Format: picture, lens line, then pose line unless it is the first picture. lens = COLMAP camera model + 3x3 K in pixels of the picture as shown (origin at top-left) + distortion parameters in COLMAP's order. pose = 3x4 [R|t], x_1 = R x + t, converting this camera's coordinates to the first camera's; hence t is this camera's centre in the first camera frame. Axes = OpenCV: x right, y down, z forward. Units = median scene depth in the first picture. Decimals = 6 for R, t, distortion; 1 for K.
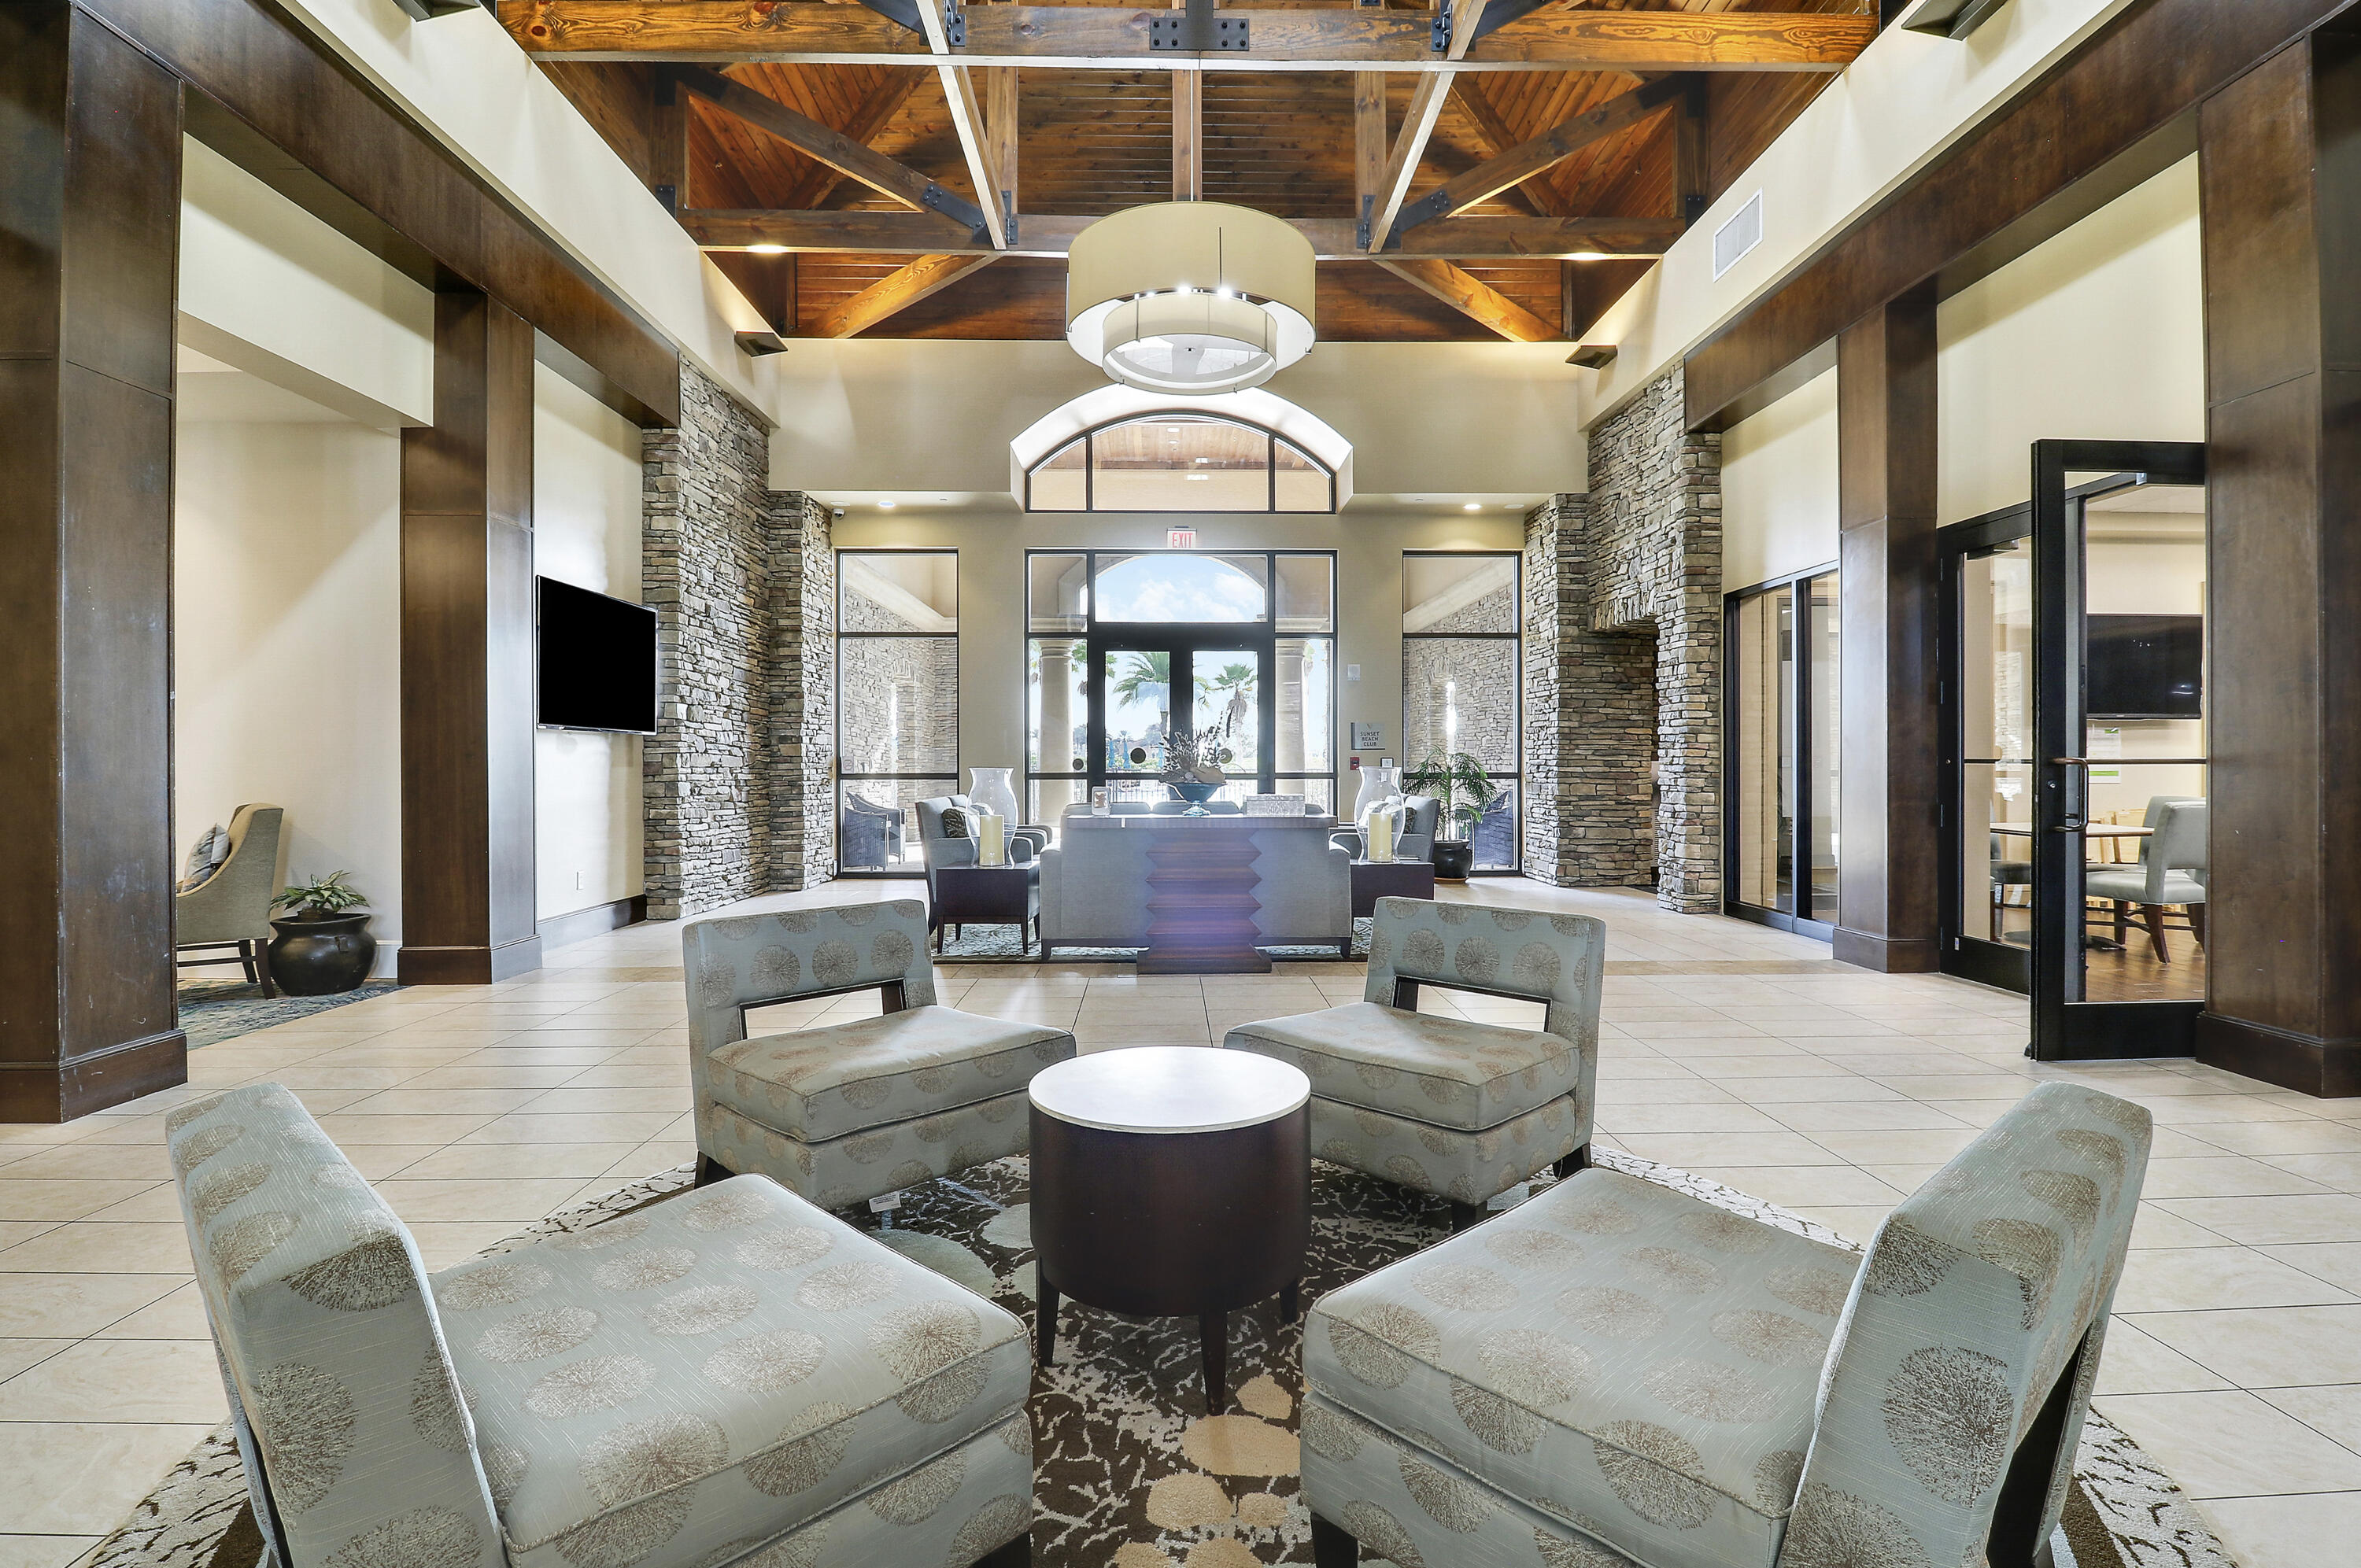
lens RADIAL K [[1167.1, 0, 1181.8], [0, 1167.1, 756.7], [0, 0, 1]] dist [0.026267, -0.024222]
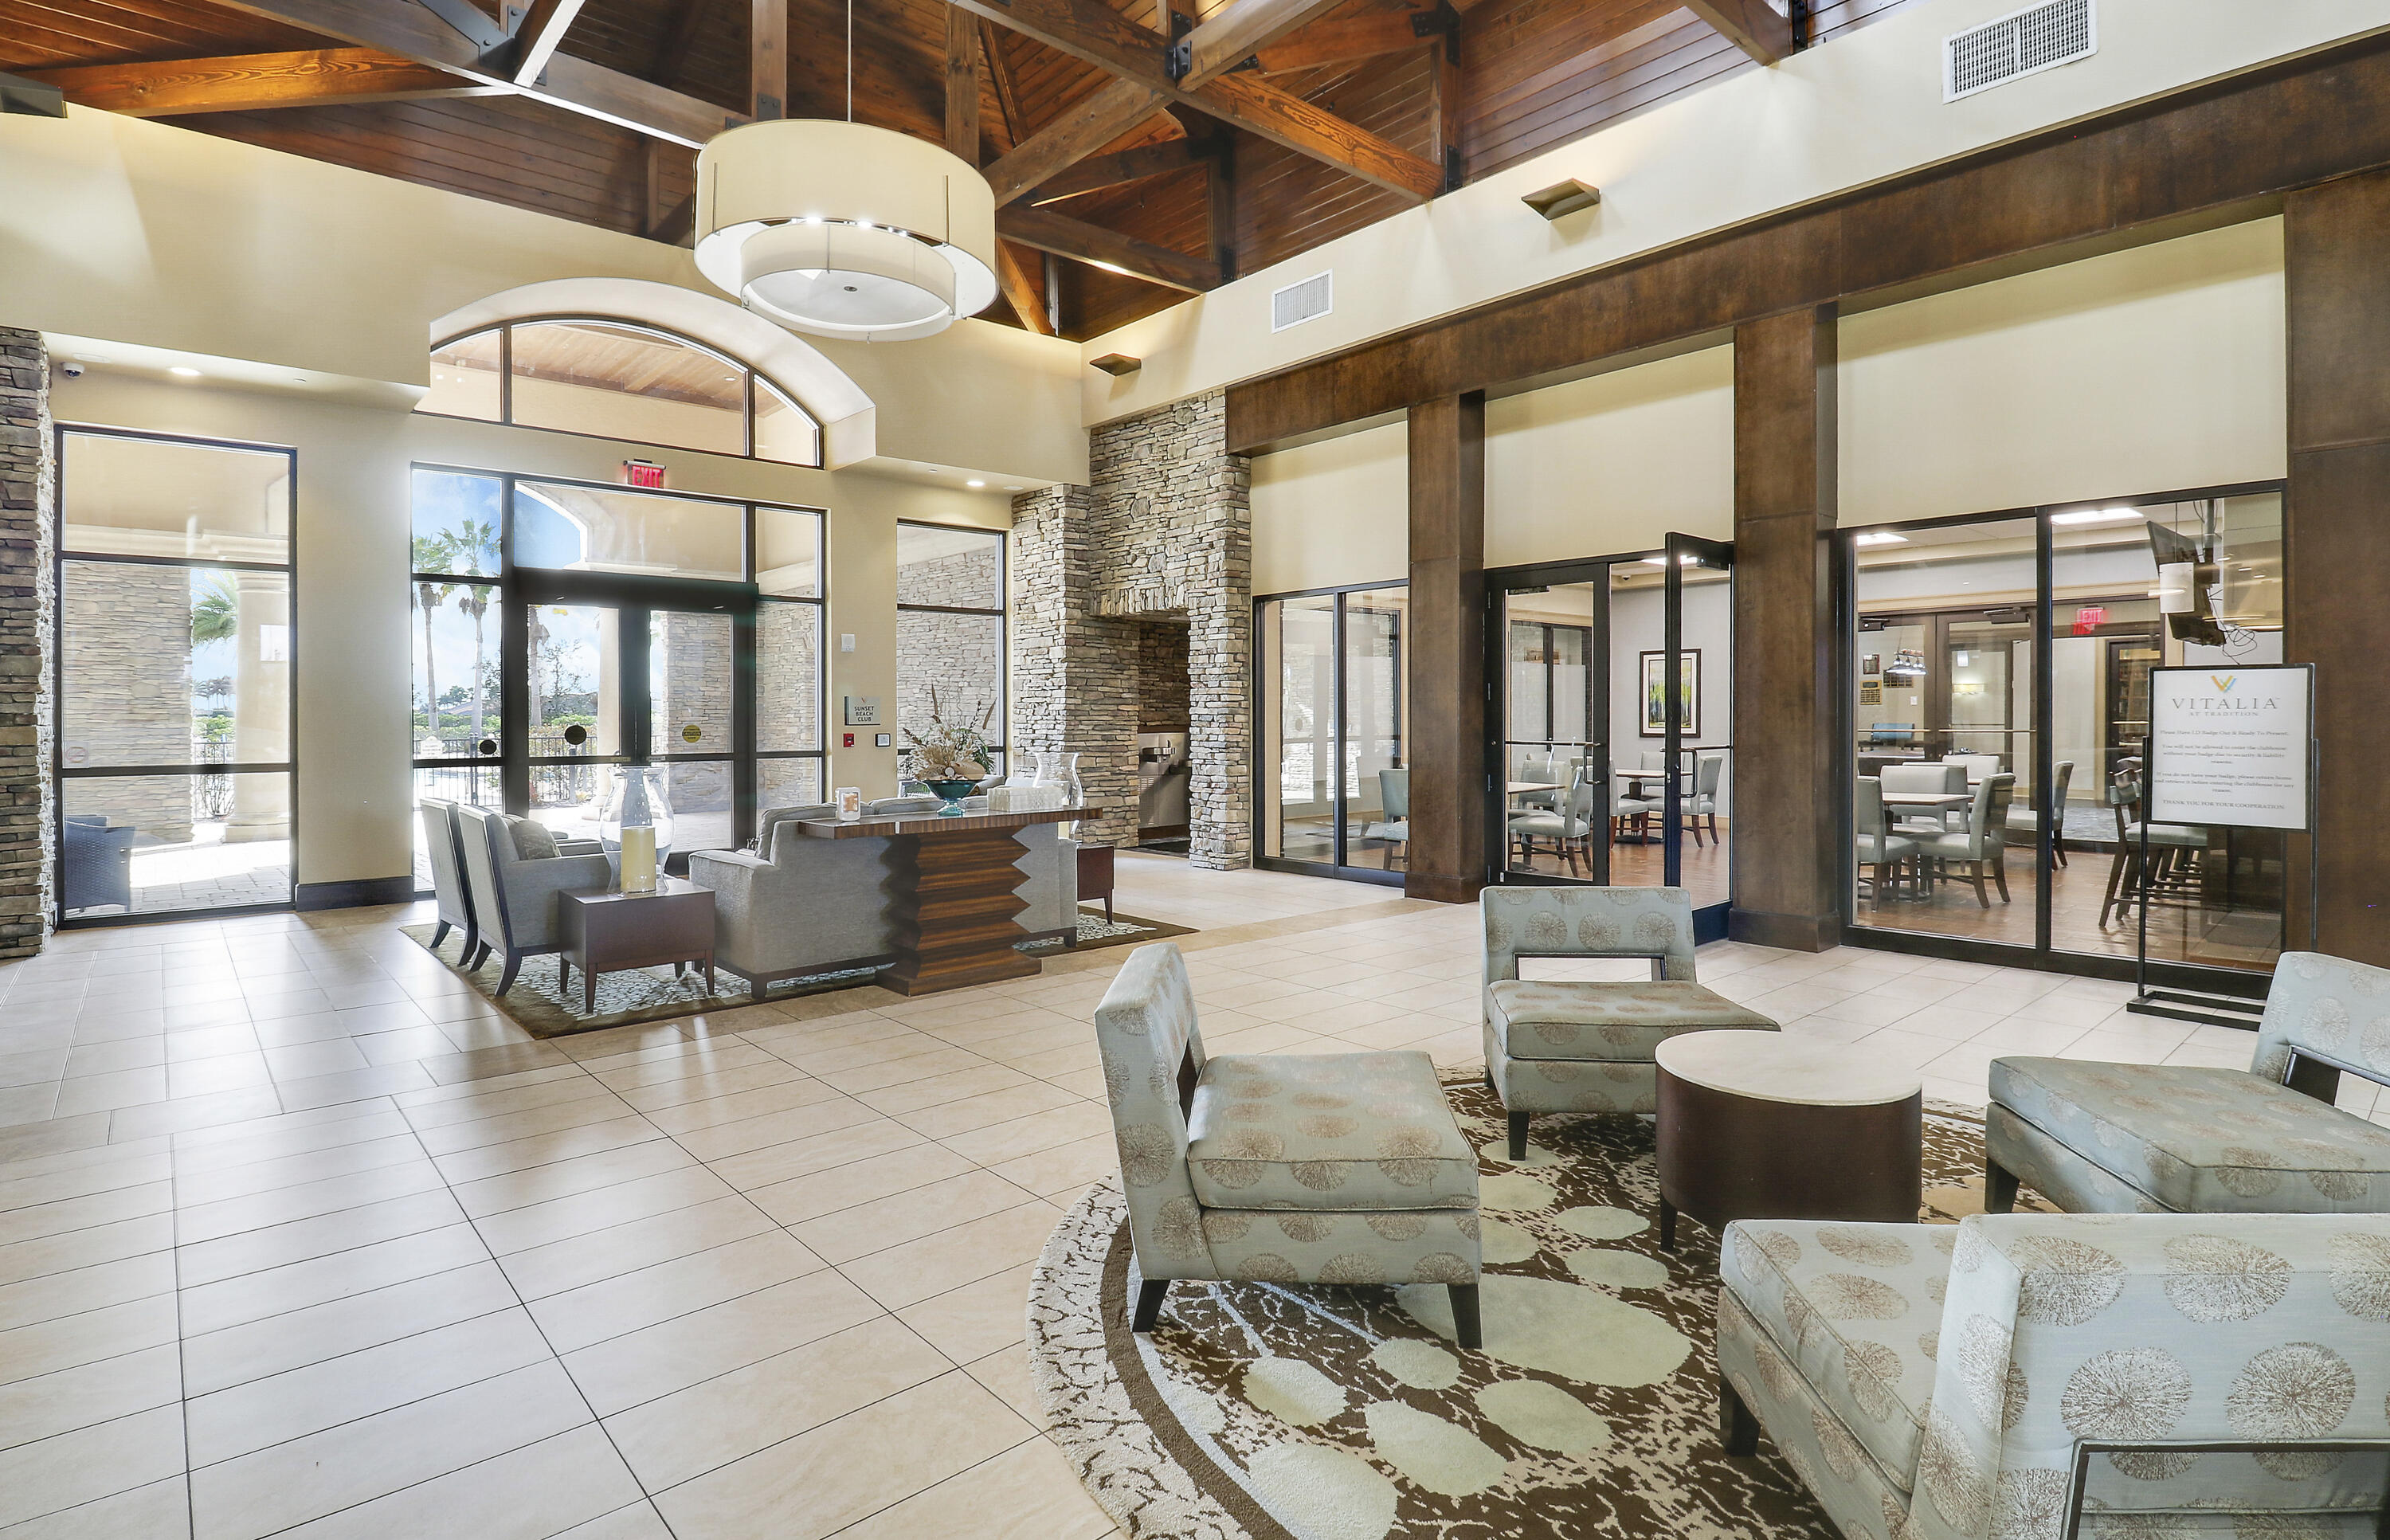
lens RADIAL K [[1193.8, 0, 1196.5], [0, 1193.8, 715.0], [0, 0, 1]] dist [0.023658, -0.023259]
pose [[0.761878, -0.004880, 0.647702, -0.327551], [0.002467, 0.999986, 0.004632, -0.022956], [-0.647715, -0.001931, 0.761880, 0.113892]]
